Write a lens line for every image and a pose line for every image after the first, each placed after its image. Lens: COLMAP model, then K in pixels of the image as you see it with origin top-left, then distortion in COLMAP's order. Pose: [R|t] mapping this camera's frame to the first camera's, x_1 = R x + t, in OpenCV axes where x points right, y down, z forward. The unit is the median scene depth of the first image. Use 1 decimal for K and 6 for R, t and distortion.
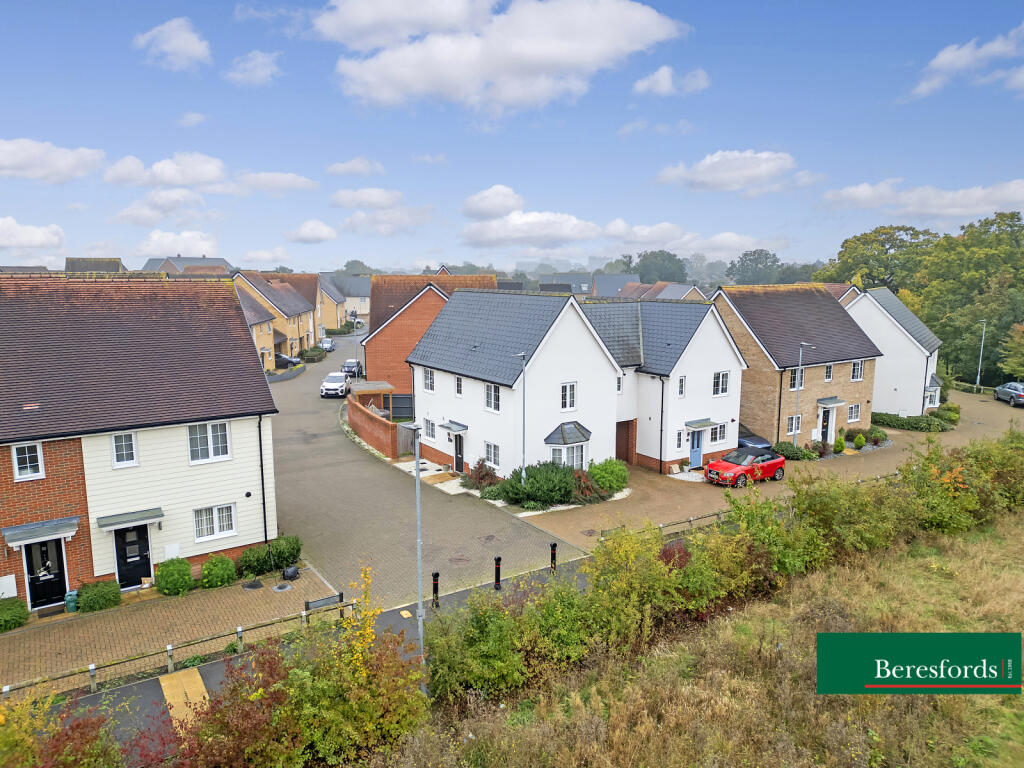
lens RADIAL K [[705.0, 0, 512.0], [0, 705.0, 384.0], [0, 0, 1]] dist [0.079491, -0.093998]
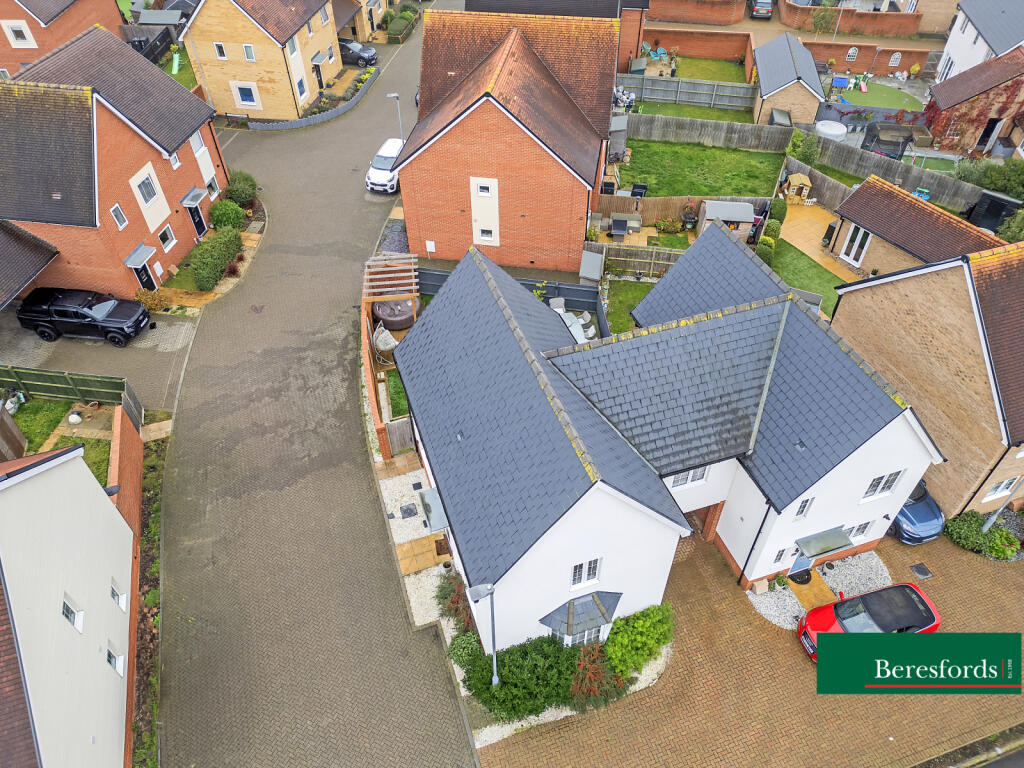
lens RADIAL K [[705.0, 0, 512.0], [0, 705.0, 384.0], [0, 0, 1]] dist [0.079491, -0.093998]
pose [[0.967650, 0.174842, -0.181889, 0.089932], [-0.035712, 0.808594, 0.587282, -0.427159], [0.249756, -0.561787, 0.788680, 0.511416]]
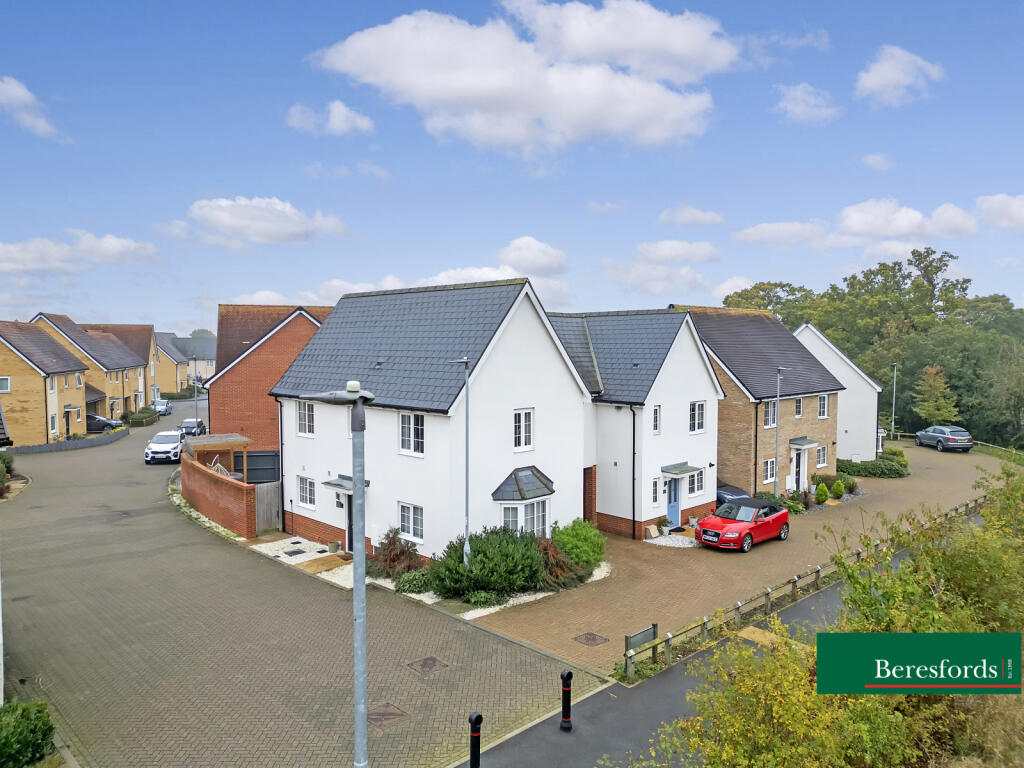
lens RADIAL K [[705.0, 0, 512.0], [0, 705.0, 384.0], [0, 0, 1]] dist [0.079491, -0.093998]
pose [[0.981349, -0.009384, 0.192003, -0.054284], [0.029625, 0.994258, -0.102825, 0.038634], [-0.189936, 0.106596, 0.975993, 0.289390]]
